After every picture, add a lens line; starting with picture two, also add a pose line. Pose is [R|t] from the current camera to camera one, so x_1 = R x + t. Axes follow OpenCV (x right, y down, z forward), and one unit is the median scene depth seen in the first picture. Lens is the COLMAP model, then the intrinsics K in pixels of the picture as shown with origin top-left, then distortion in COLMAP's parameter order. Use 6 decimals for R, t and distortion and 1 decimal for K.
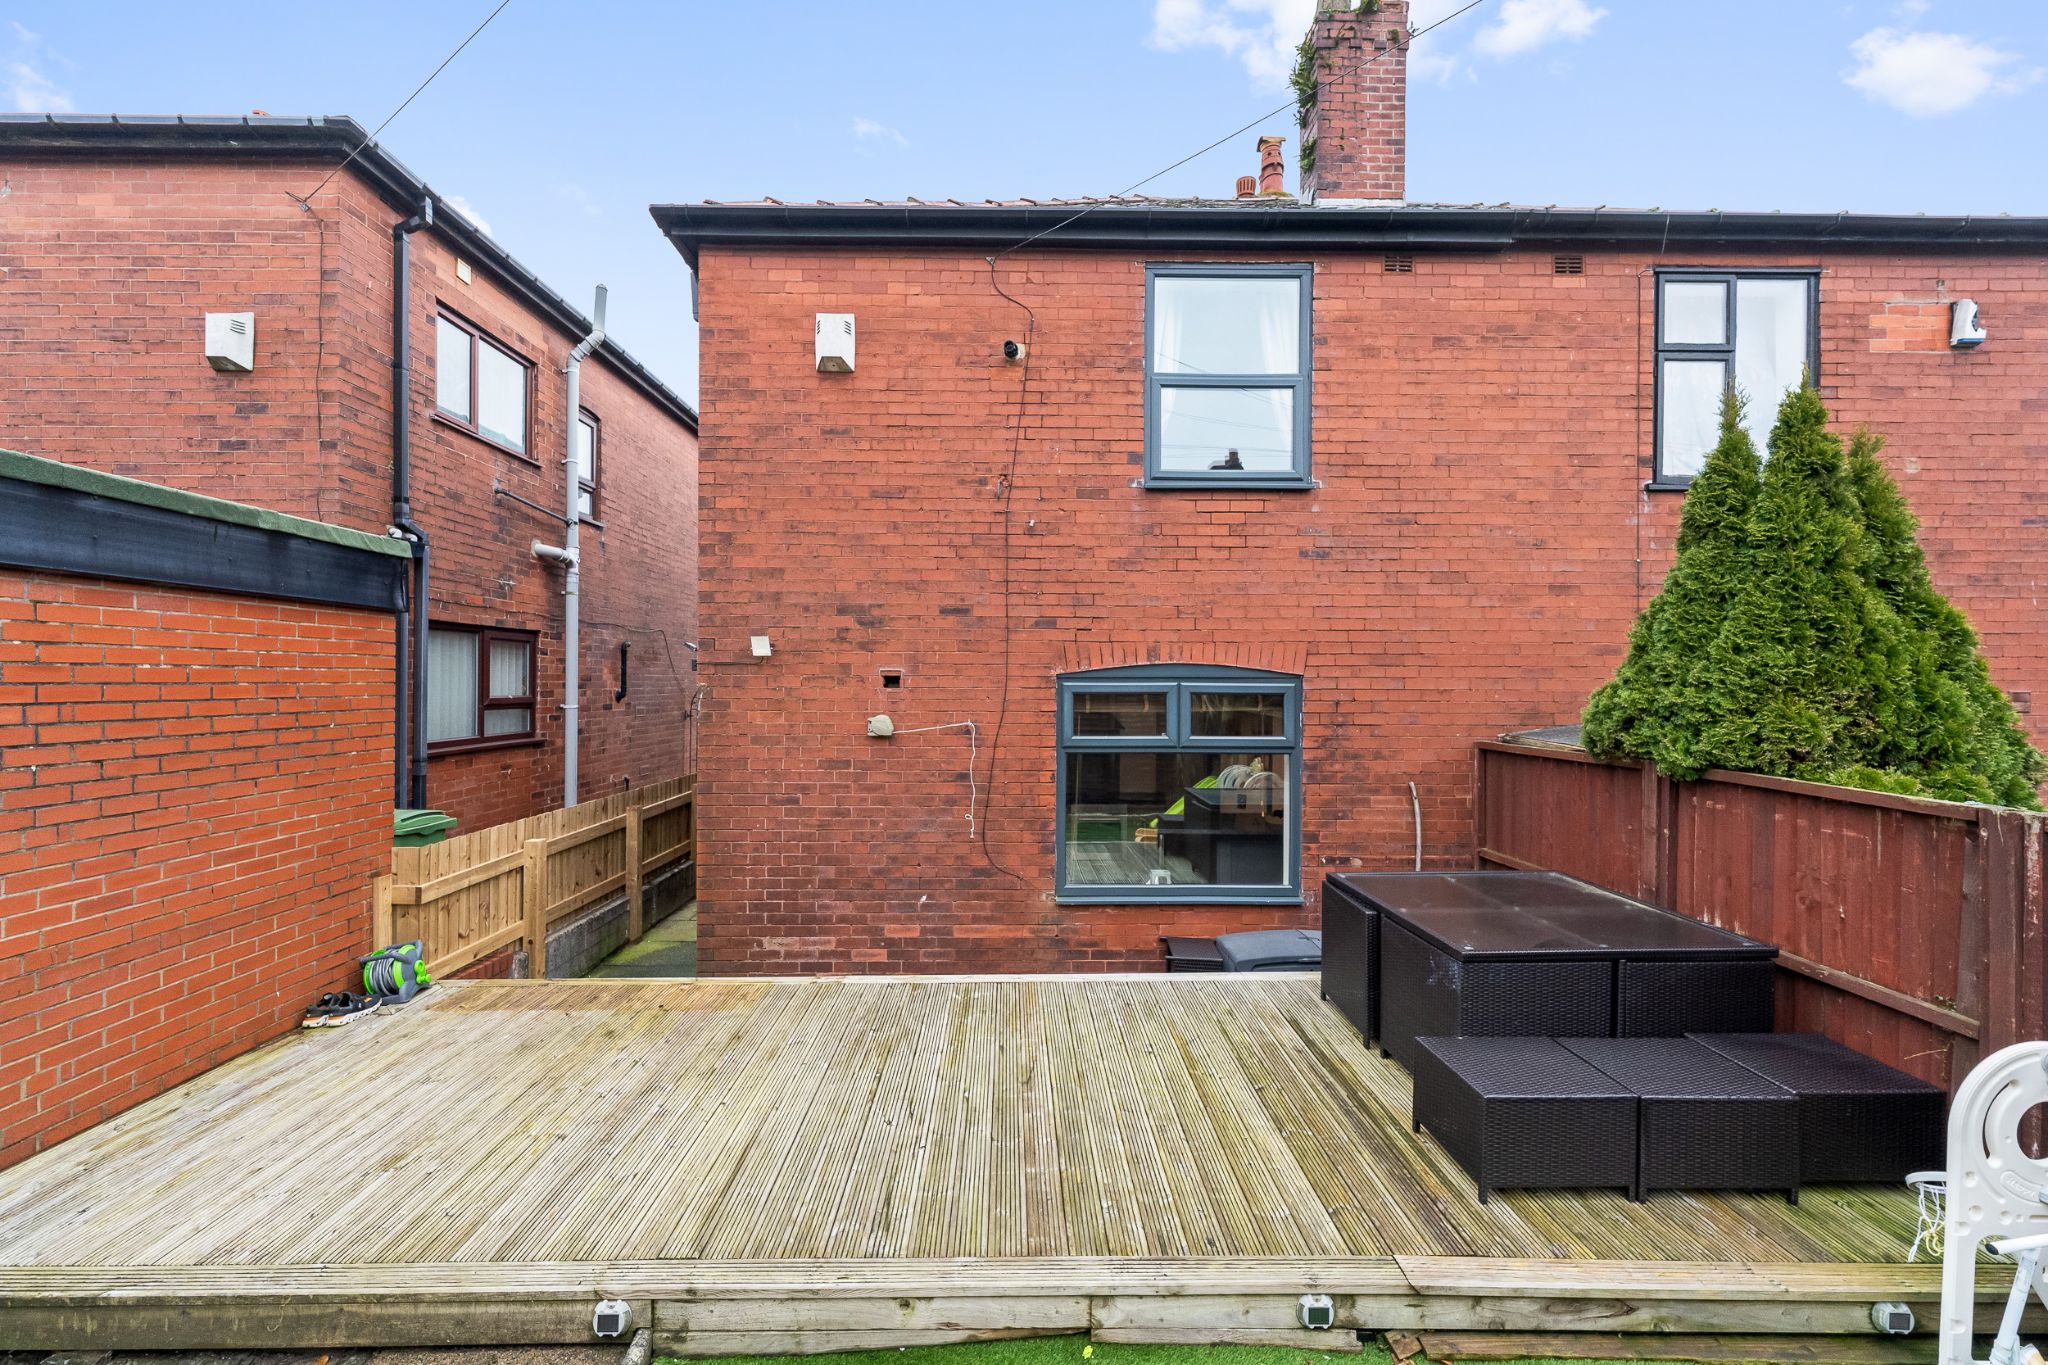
lens RADIAL K [[829.4, 0, 1024.0], [0, 829.4, 682.5], [0, 0, 1]] dist [0.000349, -0.000379]
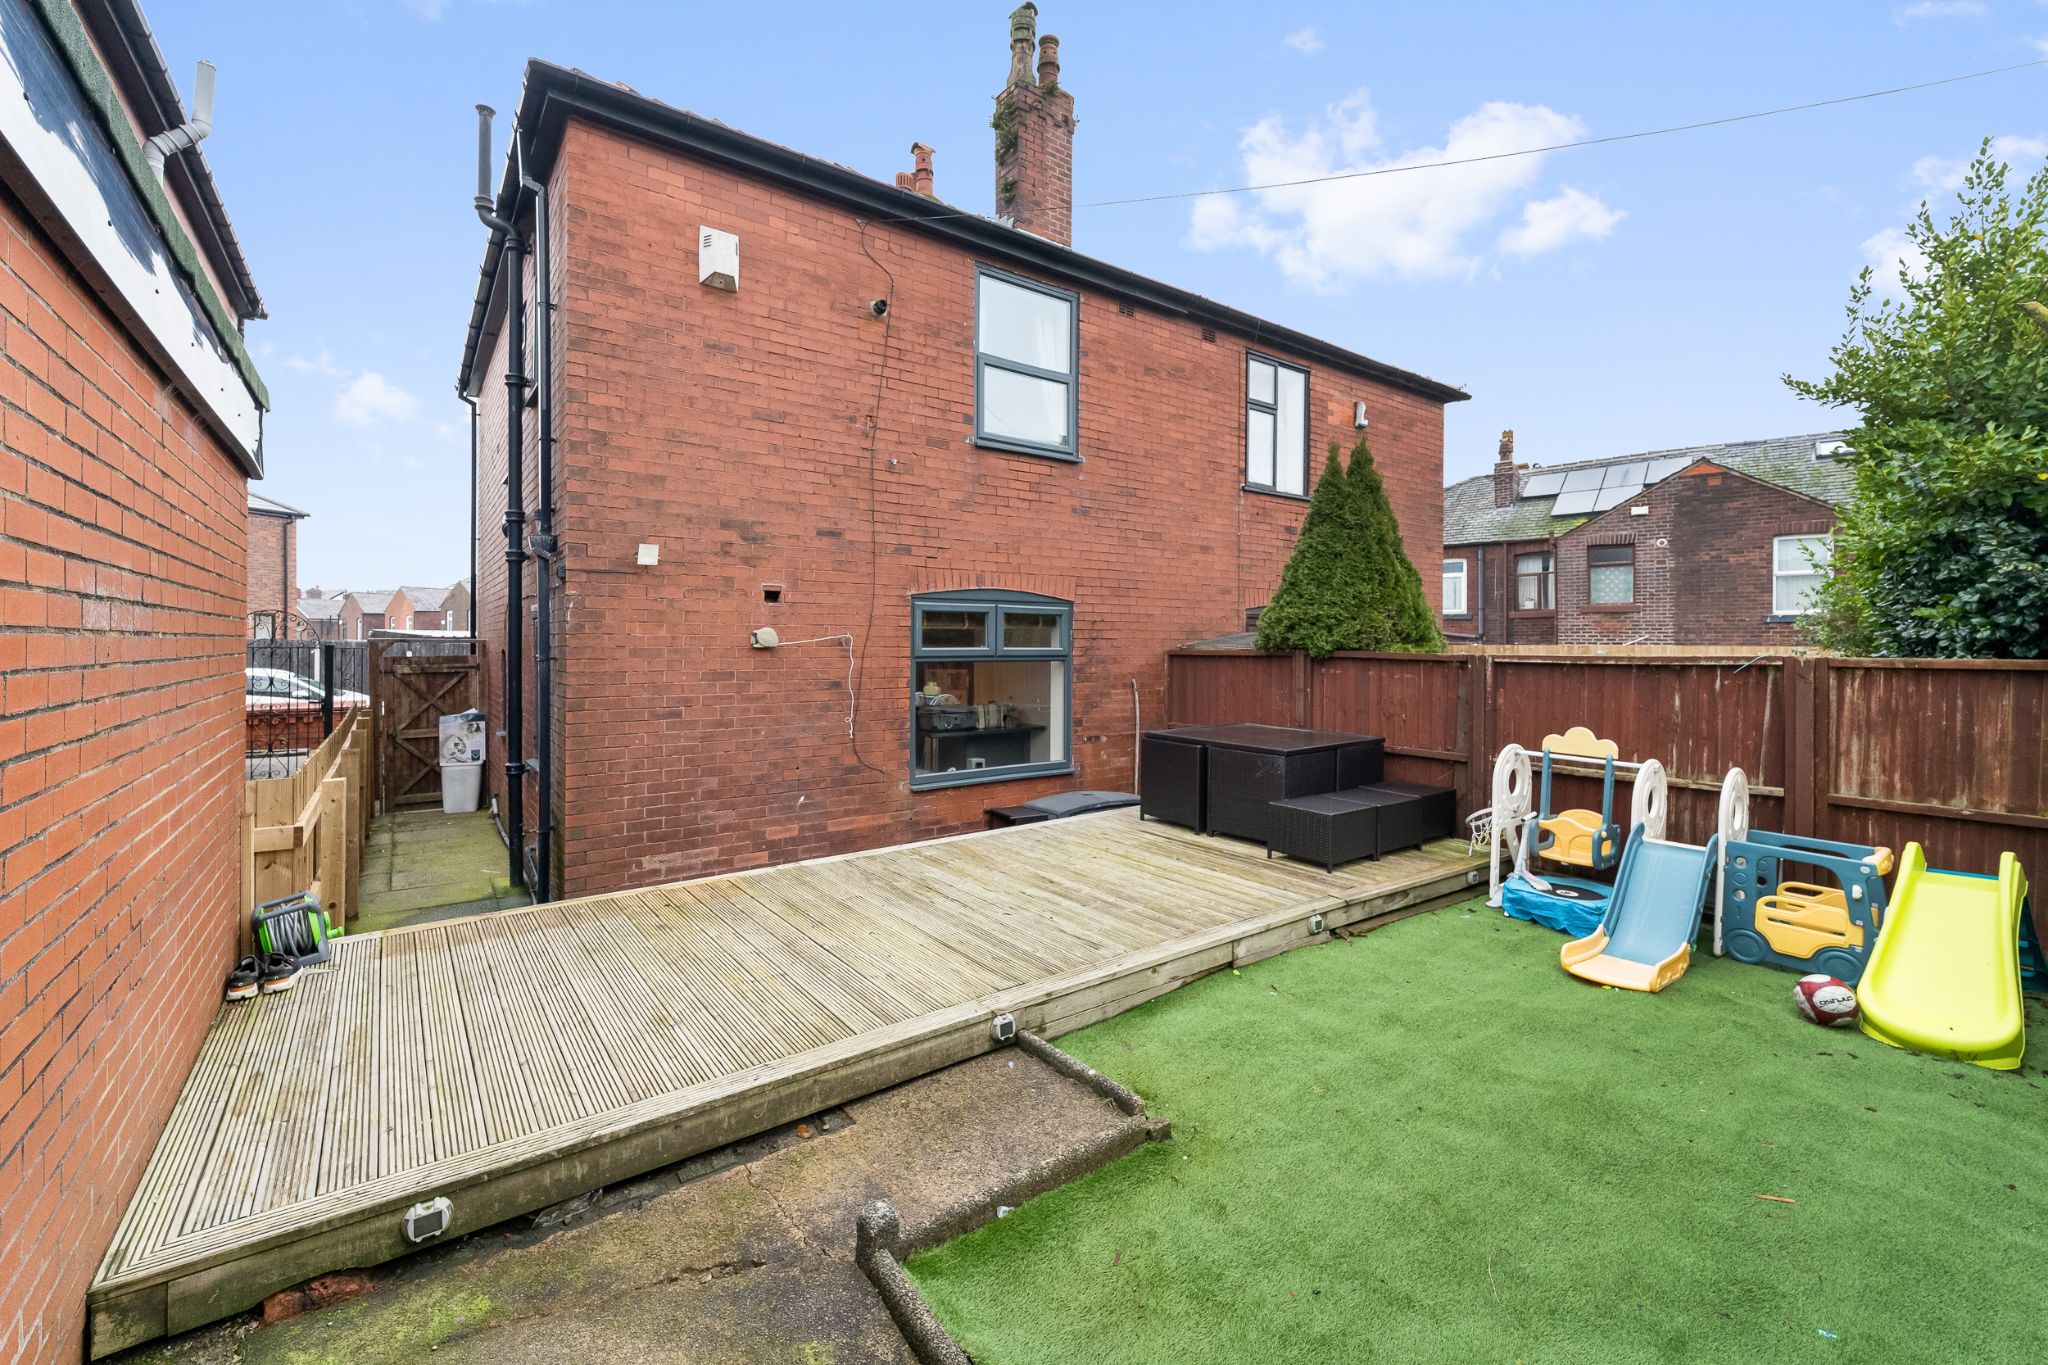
lens RADIAL K [[847.6, 0, 1019.2], [0, 847.6, 646.4], [0, 0, 1]] dist [0.002136, -0.000113]
pose [[0.811031, -0.002780, 0.584997, -0.535339], [0.000997, 0.999994, 0.003370, 0.059265], [-0.585003, -0.002150, 0.811029, -0.055150]]
